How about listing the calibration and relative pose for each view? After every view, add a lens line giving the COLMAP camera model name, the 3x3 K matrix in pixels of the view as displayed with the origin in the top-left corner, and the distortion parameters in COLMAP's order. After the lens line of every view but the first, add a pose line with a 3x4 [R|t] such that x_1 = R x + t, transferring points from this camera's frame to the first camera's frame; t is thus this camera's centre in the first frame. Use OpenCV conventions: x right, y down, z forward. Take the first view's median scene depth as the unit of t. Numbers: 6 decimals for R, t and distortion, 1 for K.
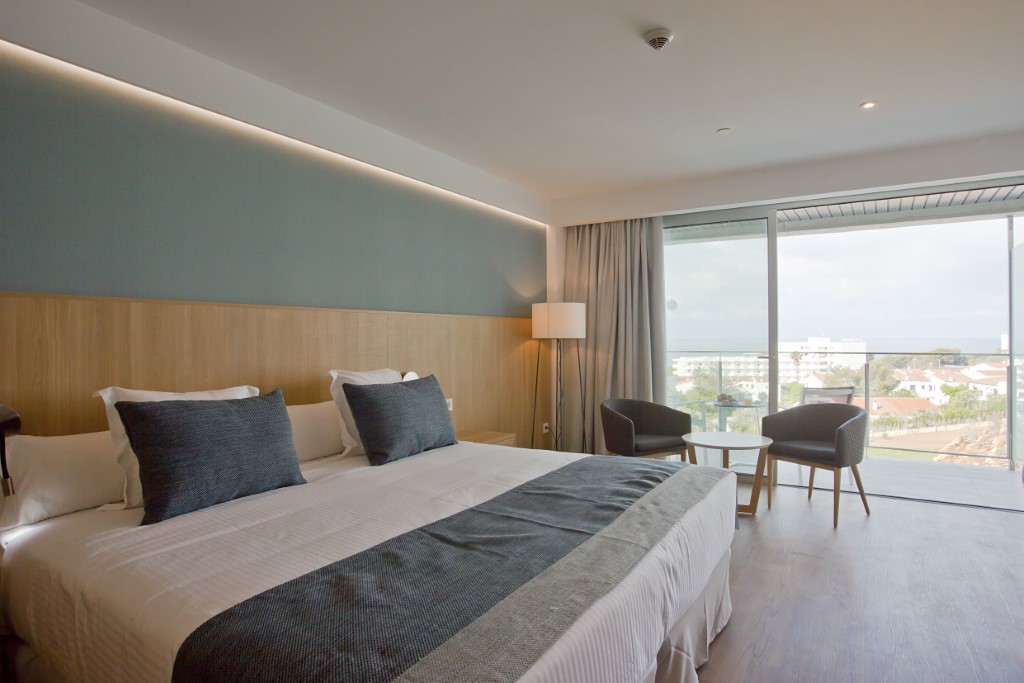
lens RADIAL K [[560.3, 0, 515.9], [0, 560.3, 351.1], [0, 0, 1]] dist [-0.032551, 0.021917]
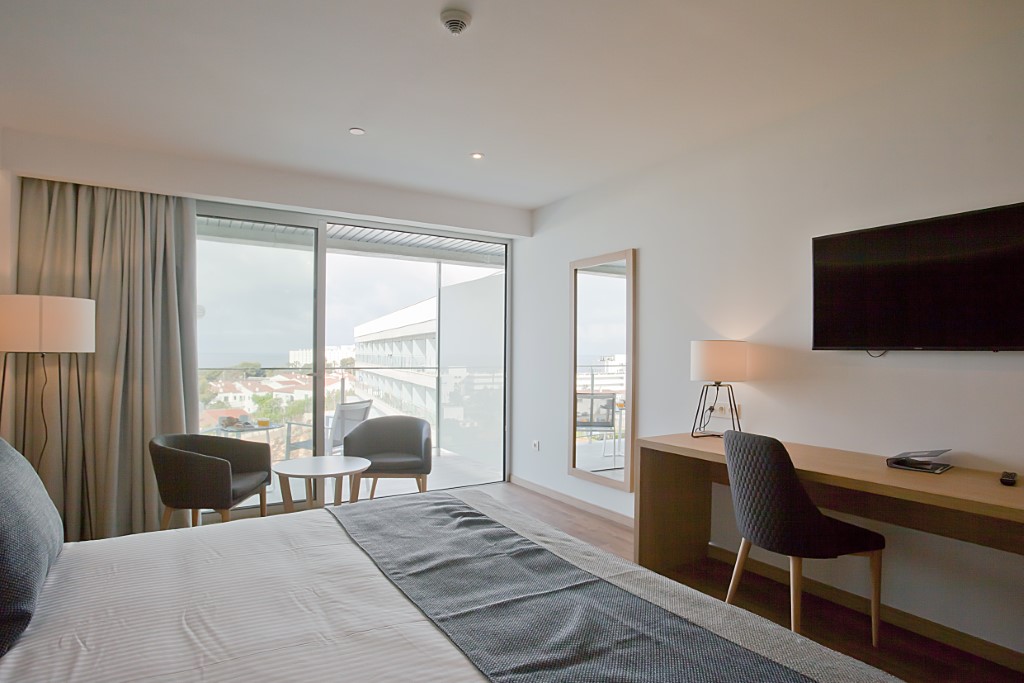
lens RADIAL K [[560.3, 0, 511.8], [0, 560.3, 347.6], [0, 0, 1]] dist [-0.032551, 0.021917]
pose [[0.434611, 0.022758, 0.900331, -0.261659], [0.005886, 0.999588, -0.028108, -0.006523], [-0.900599, 0.017515, 0.434297, 0.262485]]
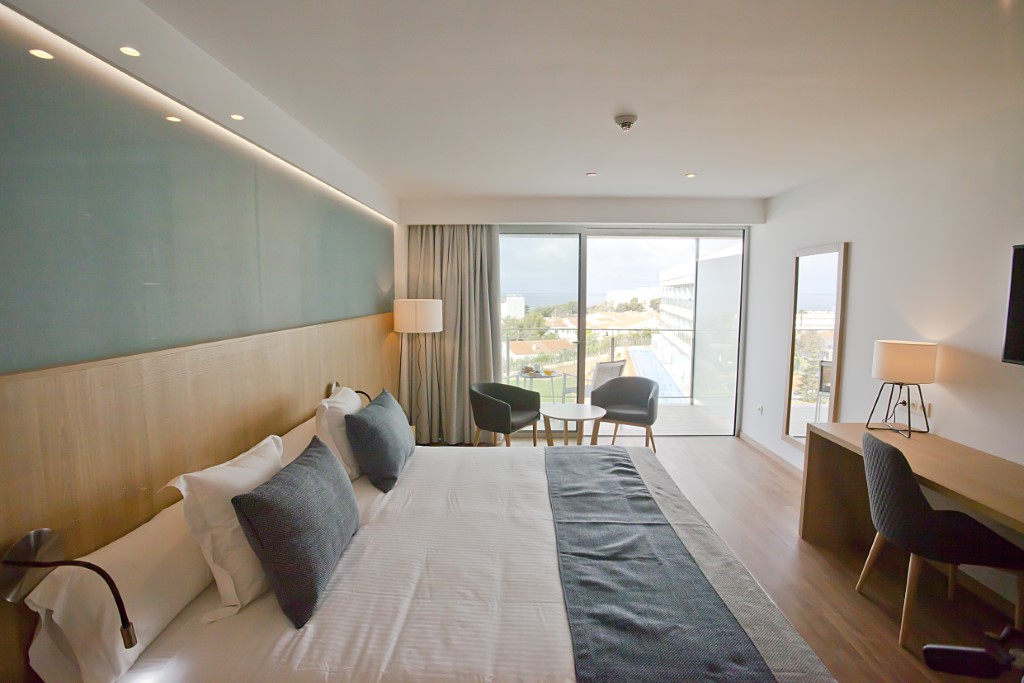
lens RADIAL K [[507.2, 0, 507.1], [0, 507.2, 340.6], [0, 0, 1]] dist [-0.019425, 0.006304]
pose [[0.855941, -0.042267, 0.515343, -0.299202], [0.003610, 0.997118, 0.075785, -0.080830], [-0.517061, -0.063008, 0.853626, 0.057620]]
